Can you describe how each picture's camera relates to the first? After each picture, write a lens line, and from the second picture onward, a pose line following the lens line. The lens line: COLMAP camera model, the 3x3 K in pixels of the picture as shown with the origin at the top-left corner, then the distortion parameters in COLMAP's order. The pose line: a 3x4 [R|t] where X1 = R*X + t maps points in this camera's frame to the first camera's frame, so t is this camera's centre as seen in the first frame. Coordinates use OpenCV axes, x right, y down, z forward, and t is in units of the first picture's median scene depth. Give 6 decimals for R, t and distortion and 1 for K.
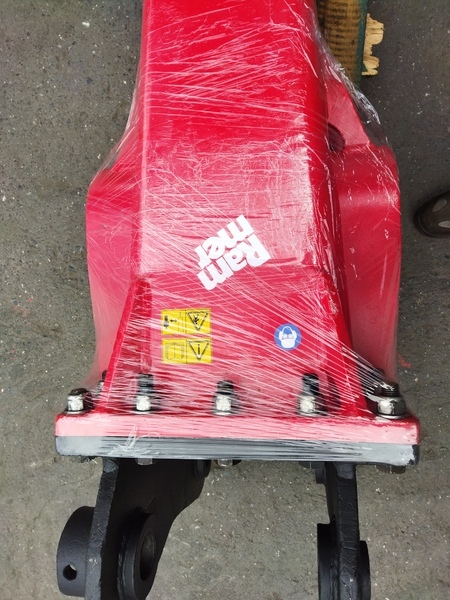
lens RADIAL K [[446.3, 0, 225.0], [0, 446.3, 300.0], [0, 0, 1]] dist [0.096871, -0.129276]
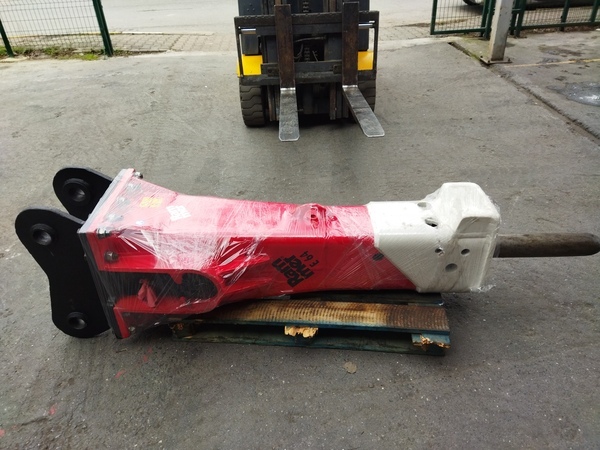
lens RADIAL K [[446.3, 0, 298.4], [0, 446.3, 221.0], [0, 0, 1]] dist [0.096871, -0.129276]
pose [[-0.015022, 0.689726, -0.723914, 1.191975], [-0.999850, -0.004099, 0.016843, -0.524014], [0.008649, 0.724058, 0.689684, -0.498783]]
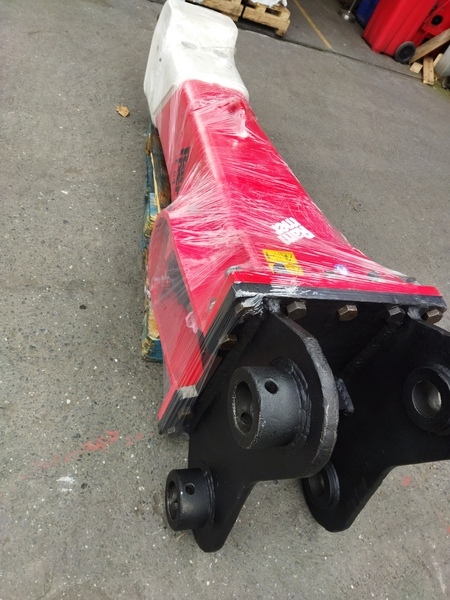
lens RADIAL K [[446.3, 0, 225.0], [0, 446.3, 300.0], [0, 0, 1]] dist [0.096871, -0.129276]
pose [[0.854607, 0.179871, 0.487127, -0.545173], [0.194518, 0.758897, -0.621480, 0.603495], [-0.481465, 0.625877, 0.613571, 0.173245]]
